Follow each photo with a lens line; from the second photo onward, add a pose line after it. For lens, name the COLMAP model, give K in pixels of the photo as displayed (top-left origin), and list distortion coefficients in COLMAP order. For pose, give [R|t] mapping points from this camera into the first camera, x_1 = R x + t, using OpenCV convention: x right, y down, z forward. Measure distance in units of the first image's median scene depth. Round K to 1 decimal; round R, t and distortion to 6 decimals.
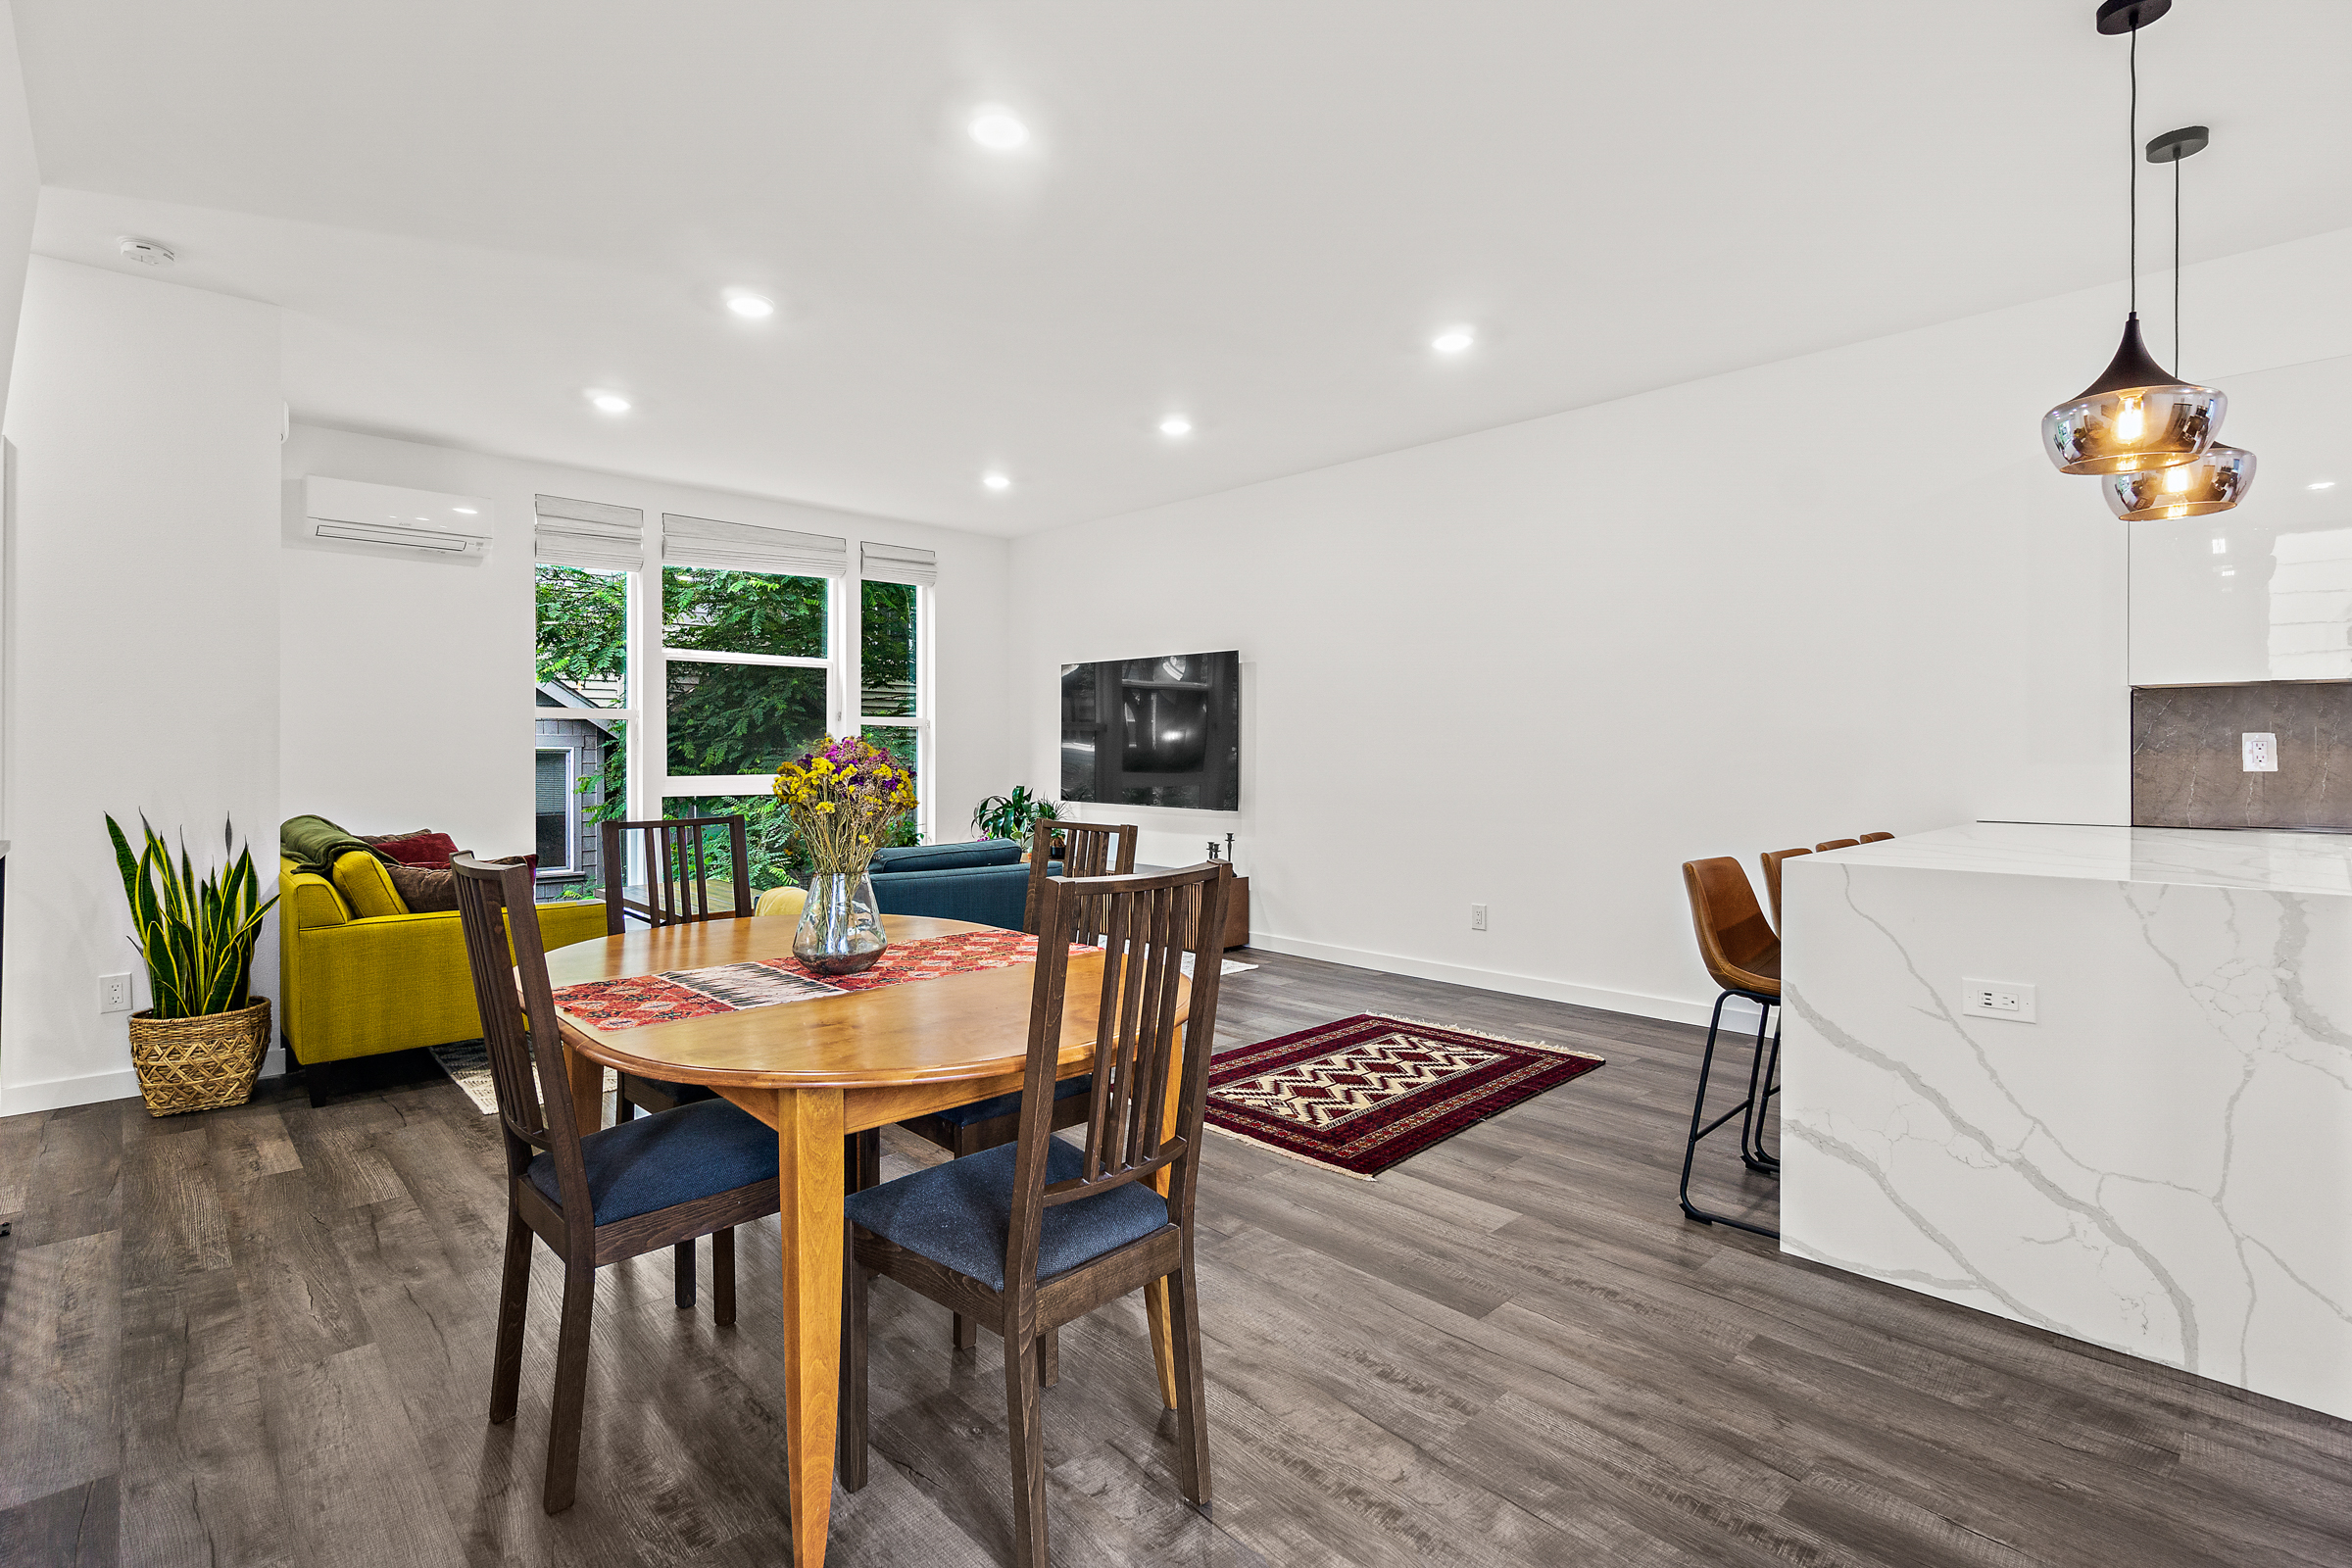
lens RADIAL K [[1087.5, 0, 1171.6], [0, 1087.5, 751.3], [0, 0, 1]] dist [-0.001411, -0.000110]
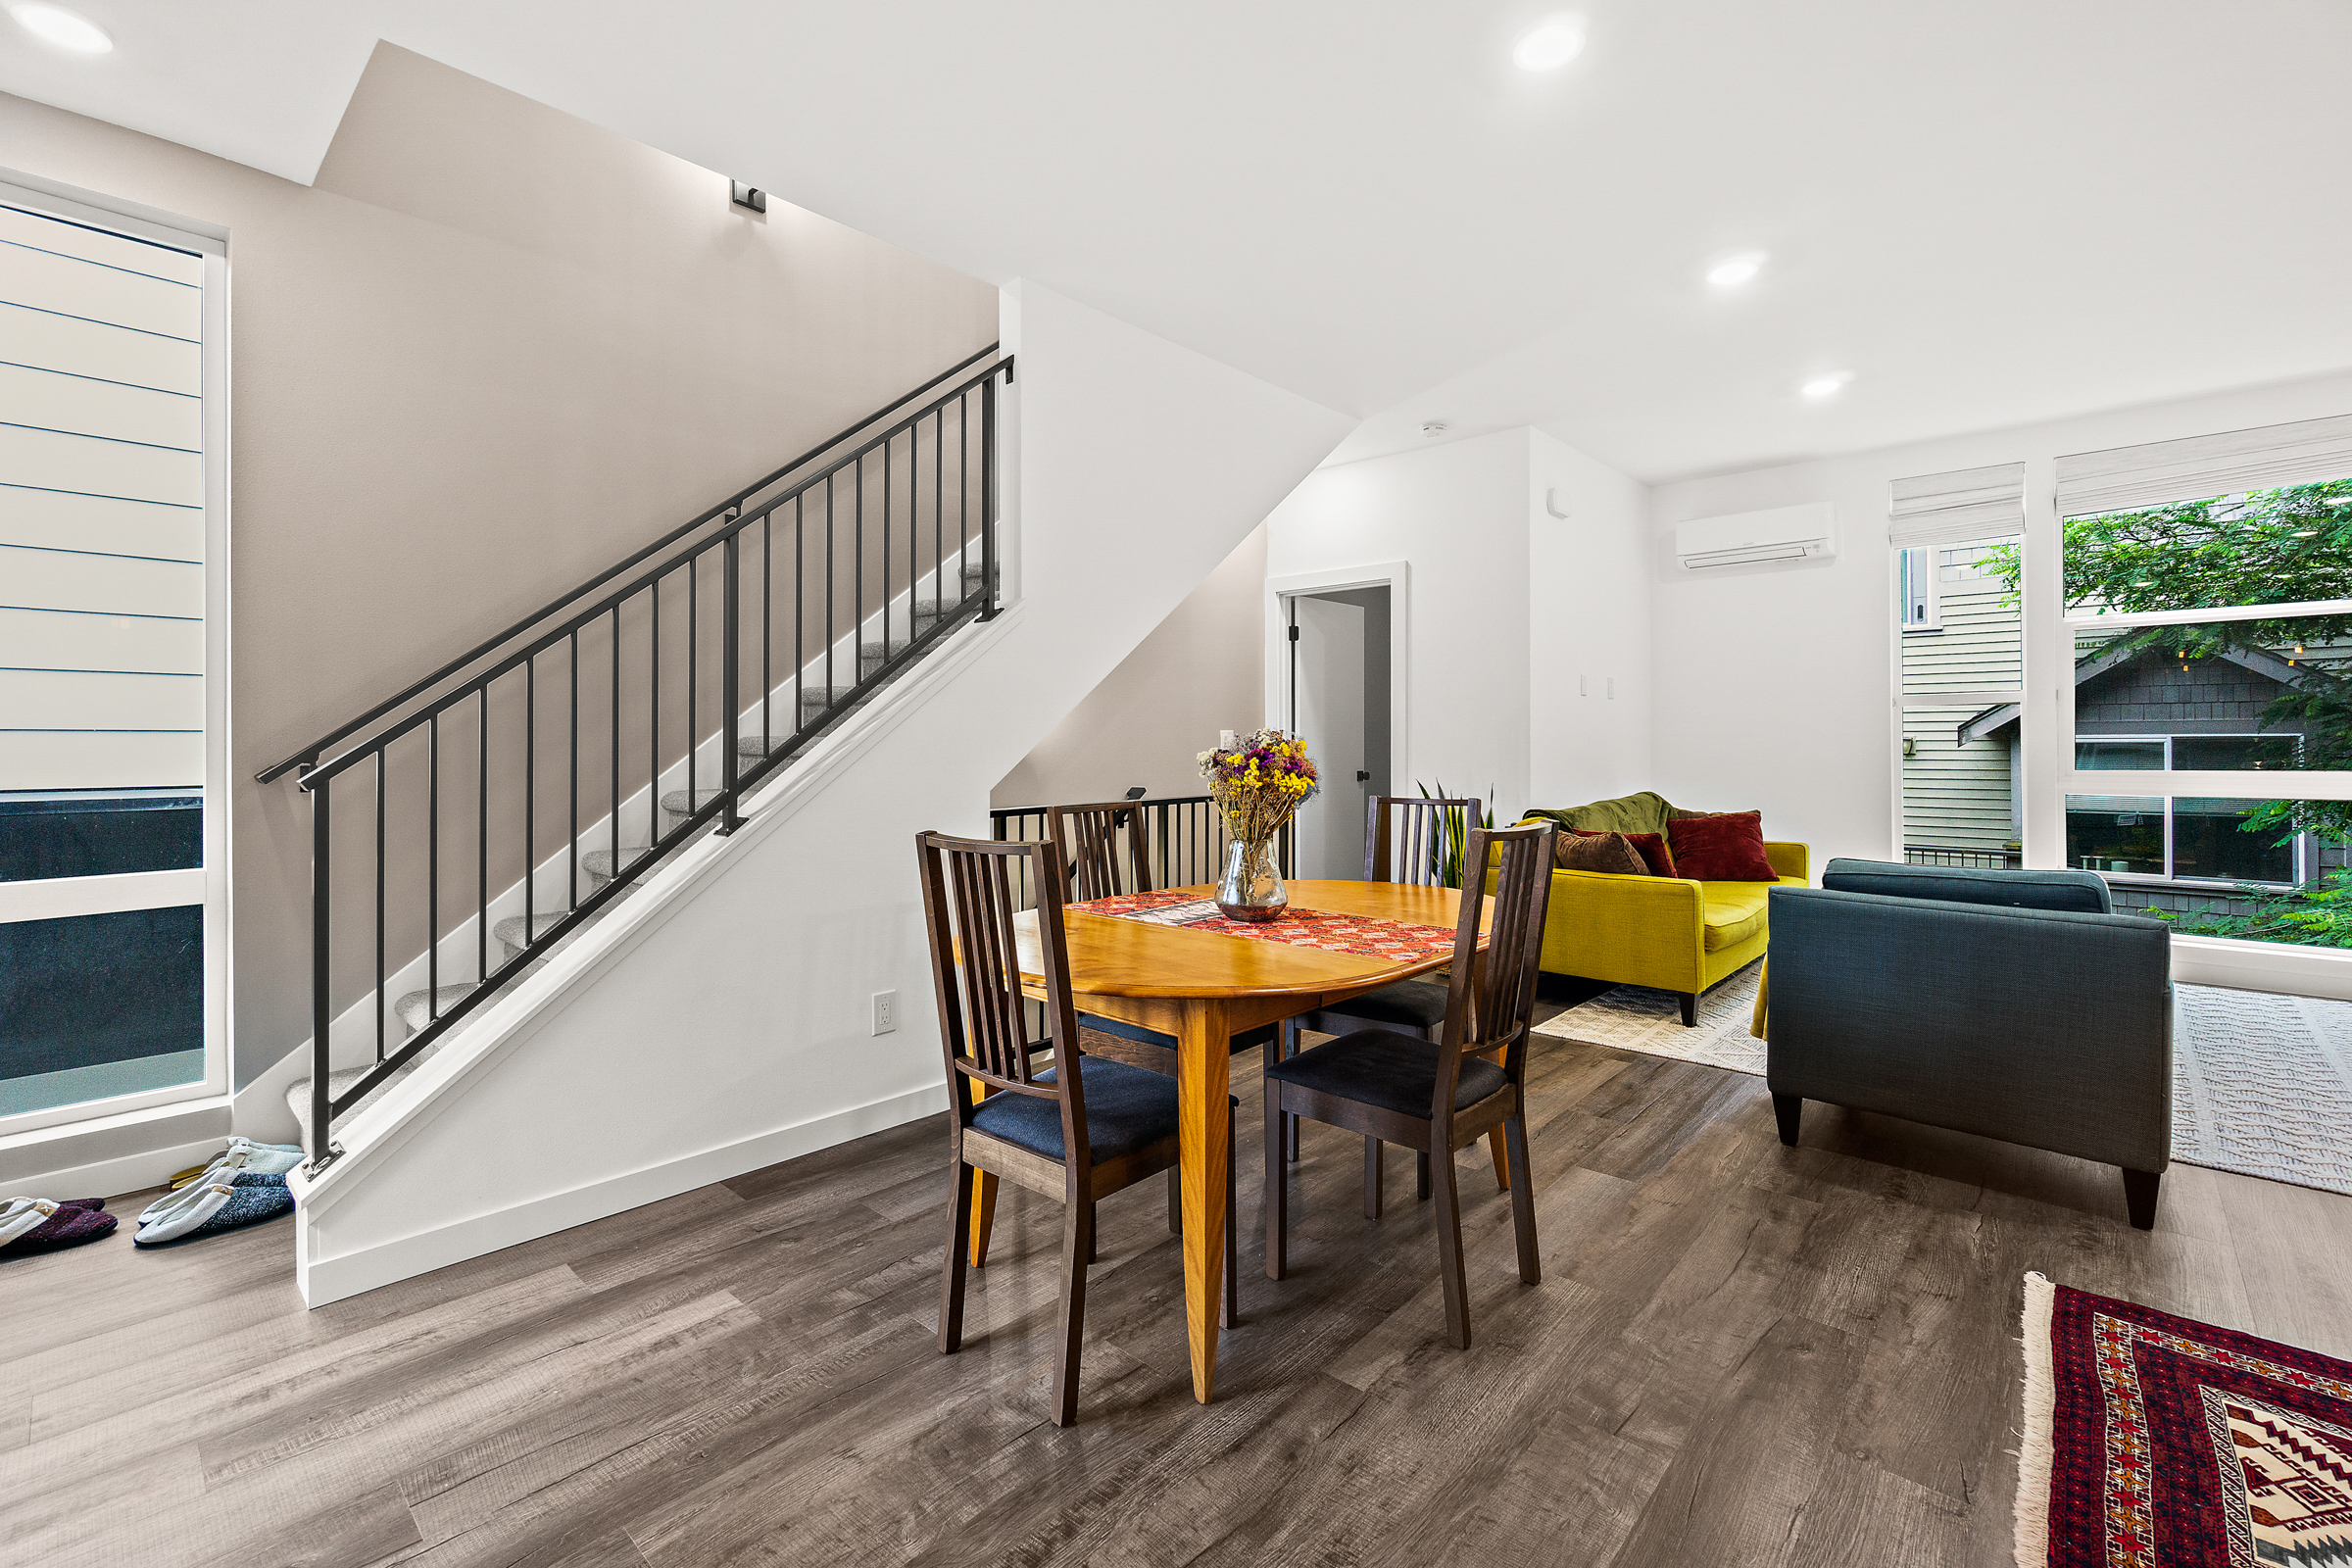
lens RADIAL K [[1017.8, 0, 1178.8], [0, 1017.8, 743.3], [0, 0, 1]] dist [0.000069, 0.000120]
pose [[0.078643, 0.000235, -0.996903, 0.508903], [0.002827, 0.999996, 0.000459, -0.000323], [0.996899, -0.002854, 0.078642, 0.495861]]
